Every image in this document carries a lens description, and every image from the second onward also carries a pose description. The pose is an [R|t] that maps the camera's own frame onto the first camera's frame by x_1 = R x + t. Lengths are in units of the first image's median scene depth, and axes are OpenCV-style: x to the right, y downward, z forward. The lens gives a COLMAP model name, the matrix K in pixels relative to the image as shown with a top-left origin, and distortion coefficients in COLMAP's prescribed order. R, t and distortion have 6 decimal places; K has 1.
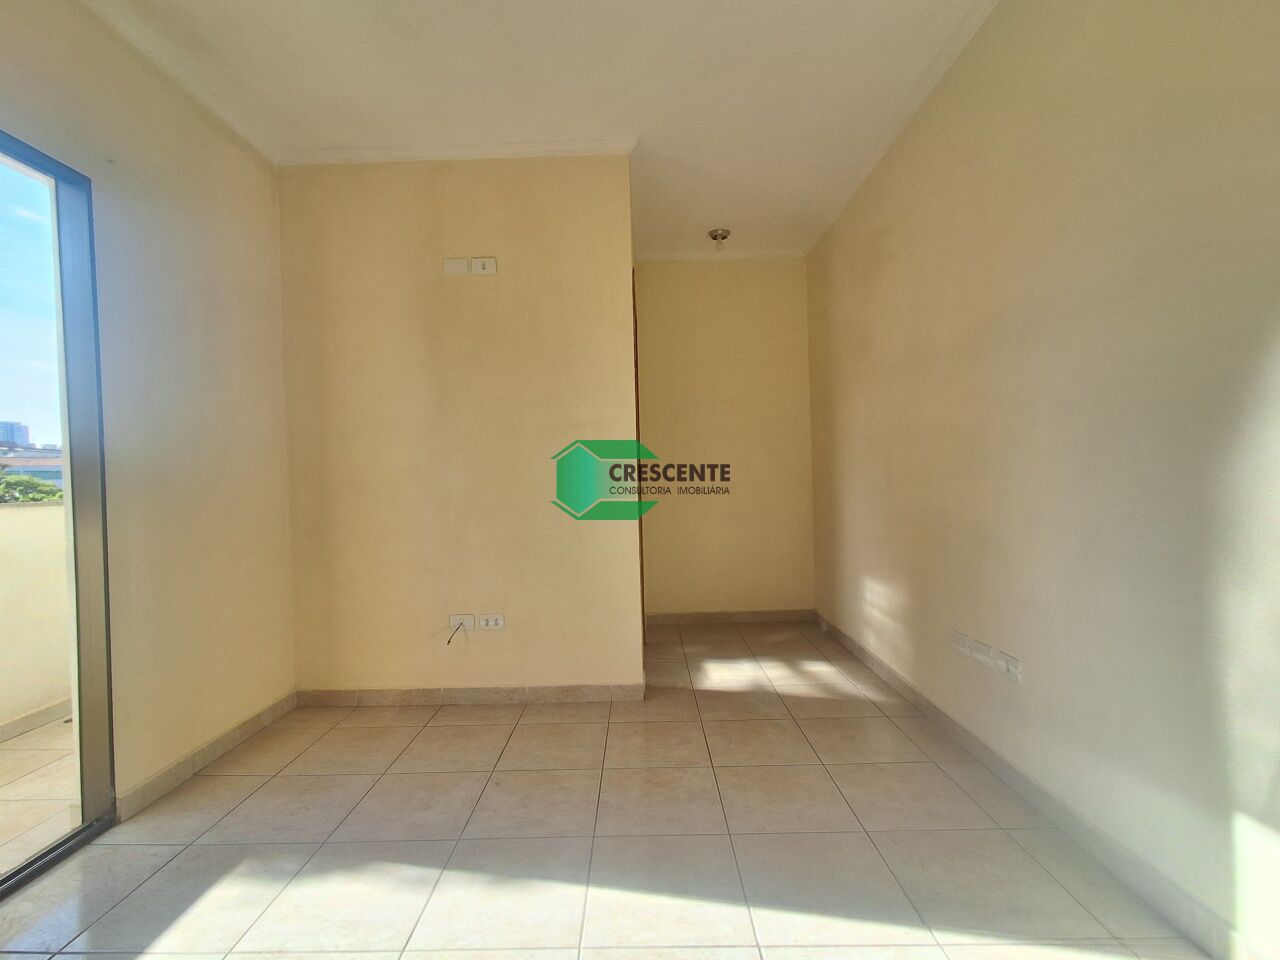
lens RADIAL K [[584.5, 0, 642.0], [0, 584.5, 480.5], [0, 0, 1]] dist [-0.001245, 0.004267]
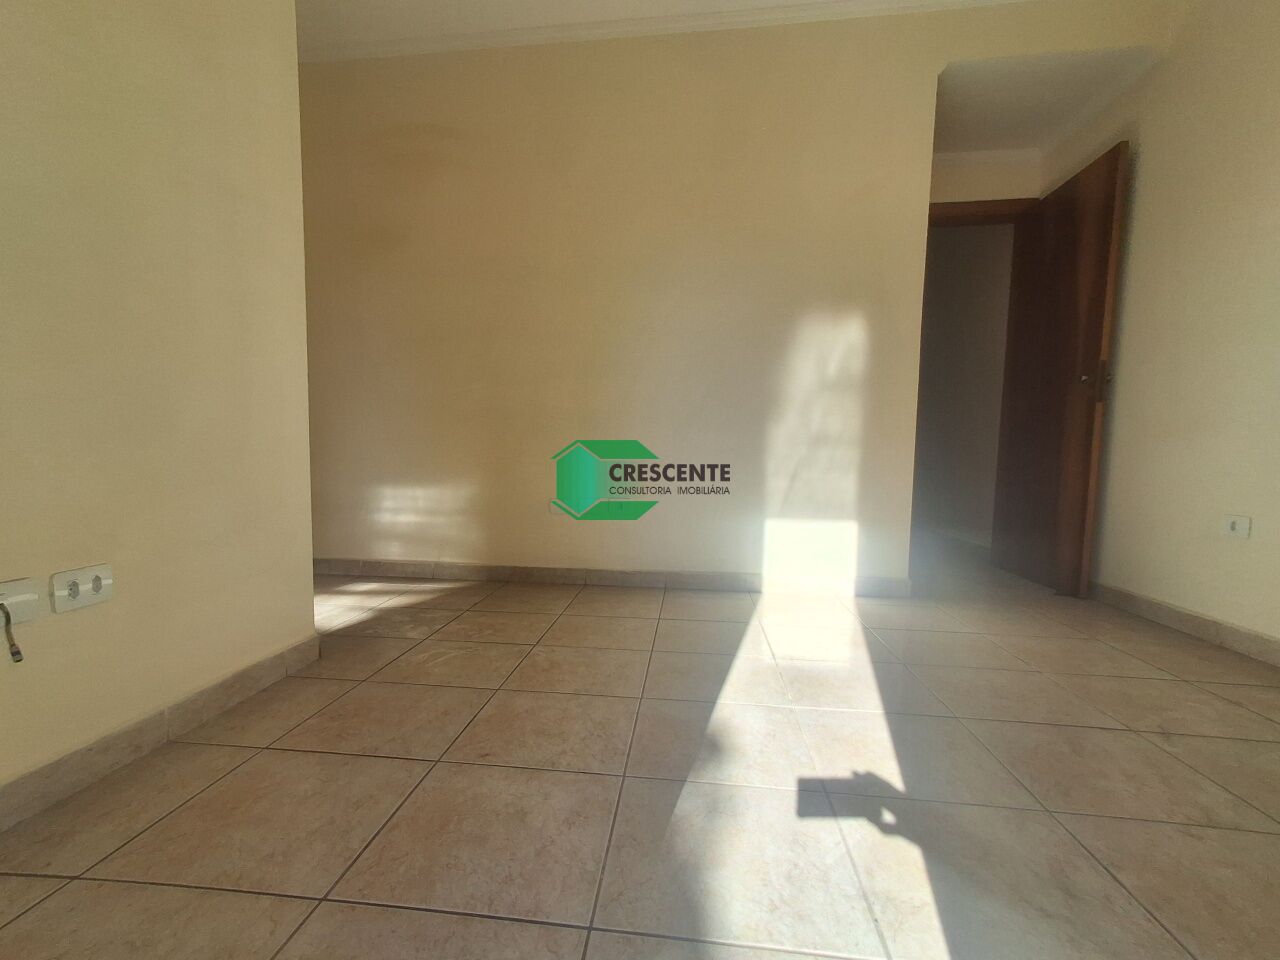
lens RADIAL K [[584.5, 0, 635.2], [0, 584.5, 485.8], [0, 0, 1]] dist [-0.001245, 0.004267]
pose [[0.113739, -0.032661, 0.992974, -0.639468], [-0.006876, 0.999410, 0.033660, 0.160761], [-0.993487, -0.010656, 0.113447, 0.591529]]
